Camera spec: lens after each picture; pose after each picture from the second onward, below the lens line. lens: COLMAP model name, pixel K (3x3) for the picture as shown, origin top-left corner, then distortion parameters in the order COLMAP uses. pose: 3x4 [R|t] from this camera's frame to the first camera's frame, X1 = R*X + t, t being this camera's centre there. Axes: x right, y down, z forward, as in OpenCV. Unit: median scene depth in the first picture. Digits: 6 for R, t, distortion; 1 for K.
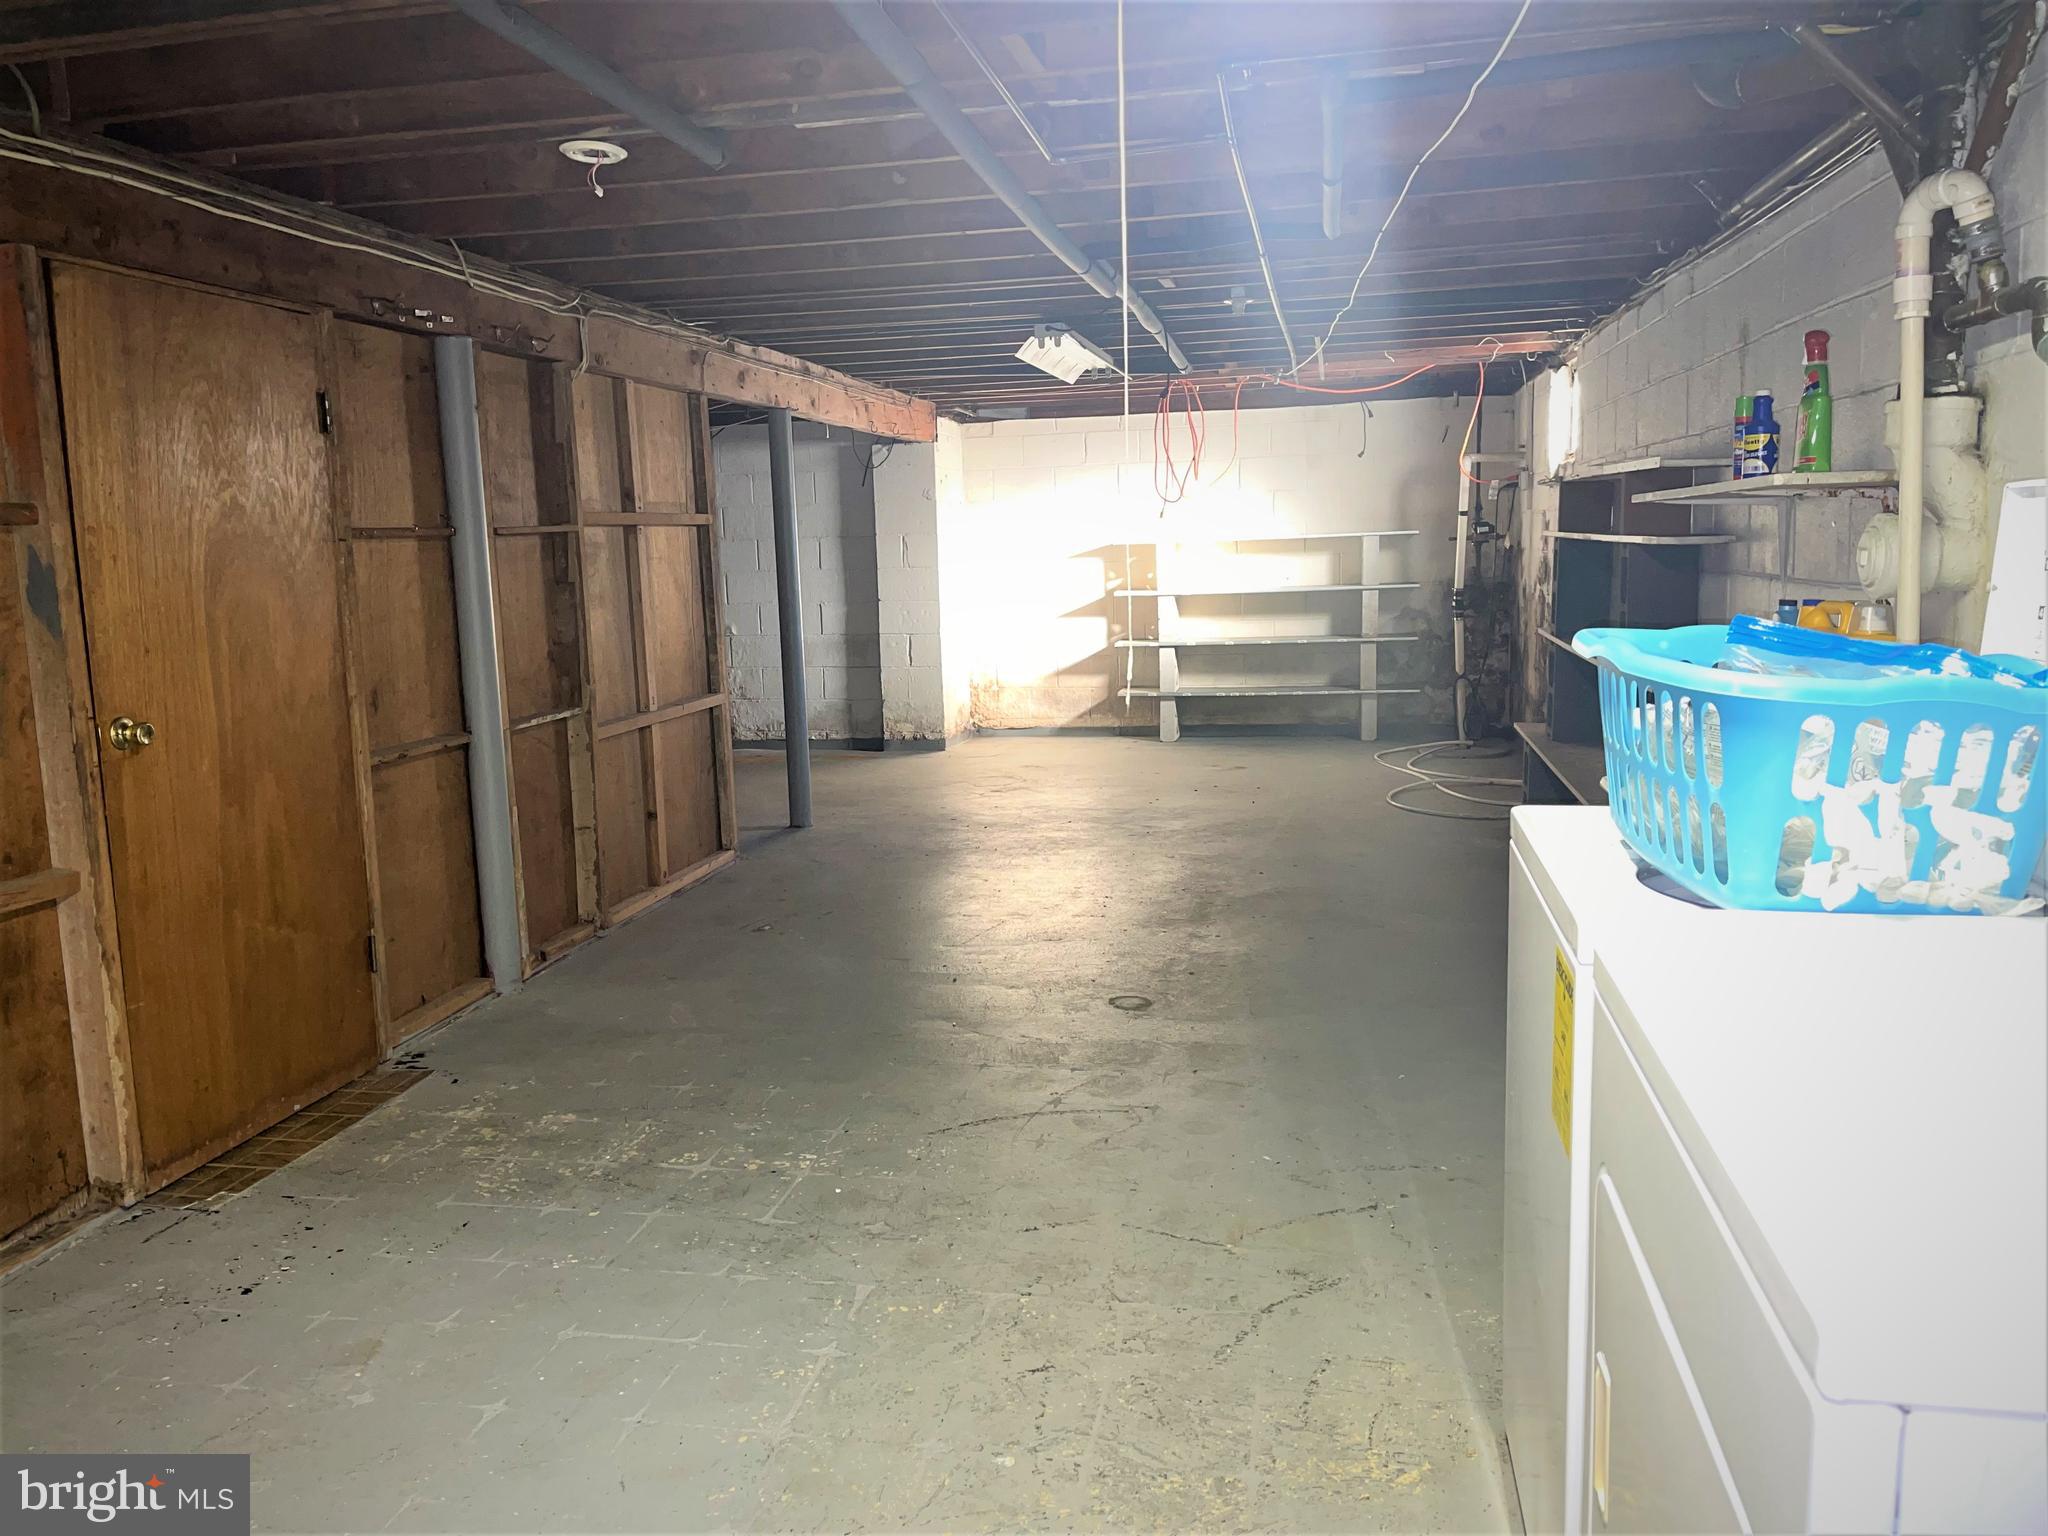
lens RADIAL K [[1559.0, 0, 1015.1], [0, 1559.0, 779.8], [0, 0, 1]] dist [0.036511, -0.075255]
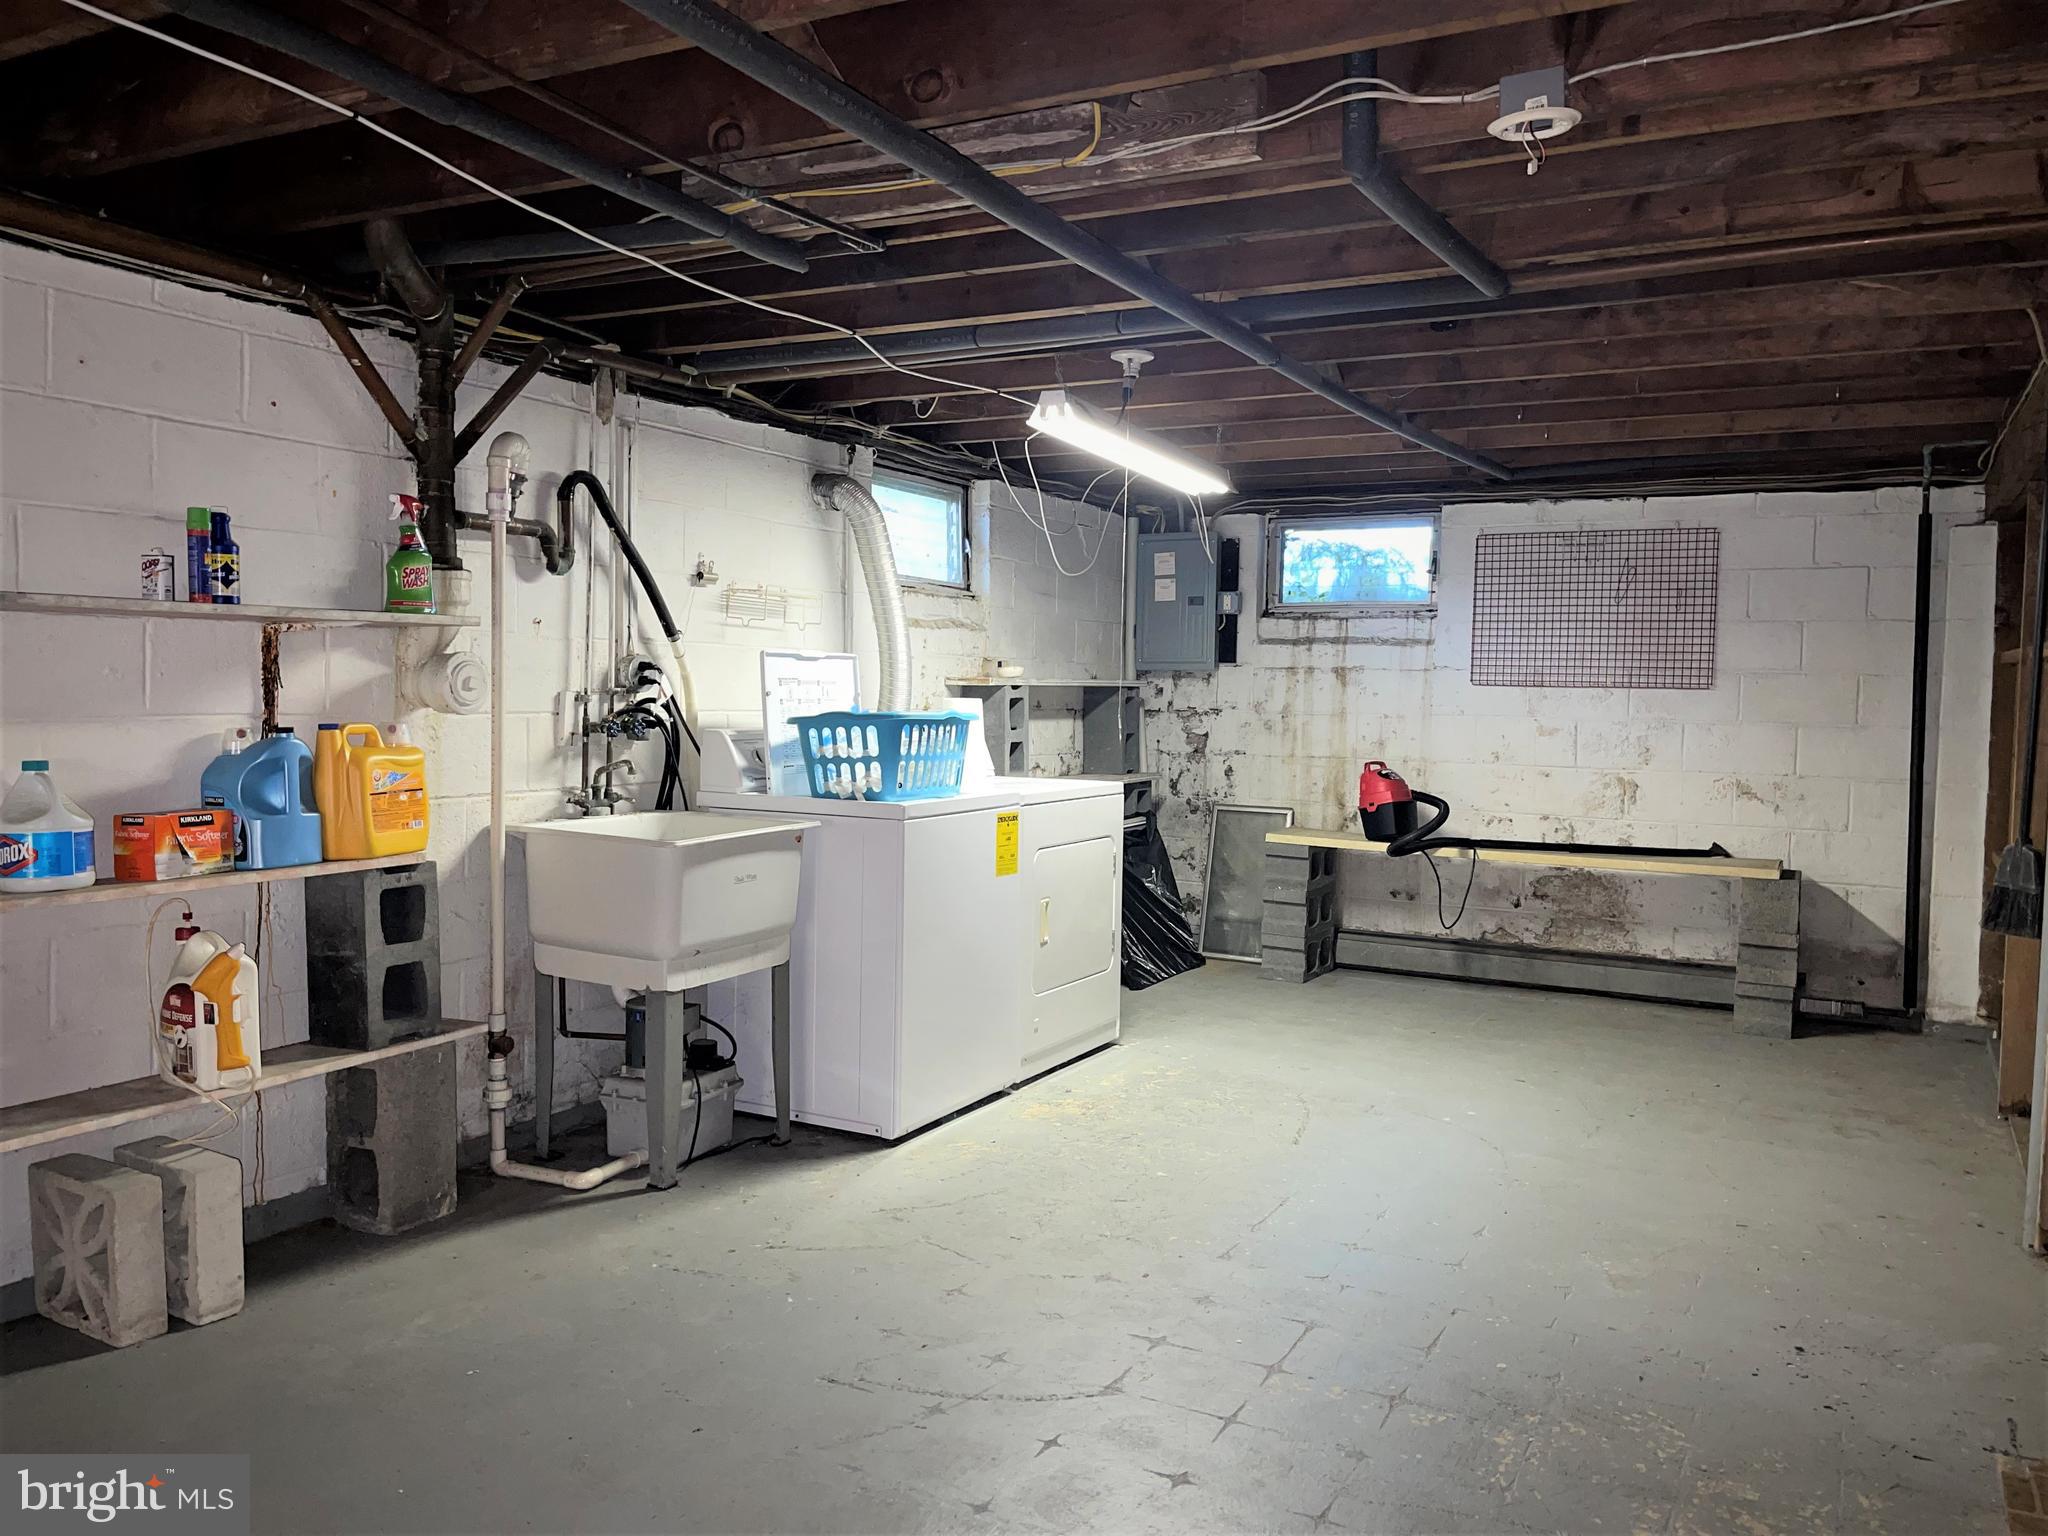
lens RADIAL K [[1559.0, 0, 1015.1], [0, 1559.0, 779.8], [0, 0, 1]] dist [0.036511, -0.075255]
pose [[-0.956730, -0.007600, 0.290879, -0.248550], [0.052777, 0.978546, 0.199154, -0.254958], [-0.286152, 0.205888, -0.935803, 1.800357]]
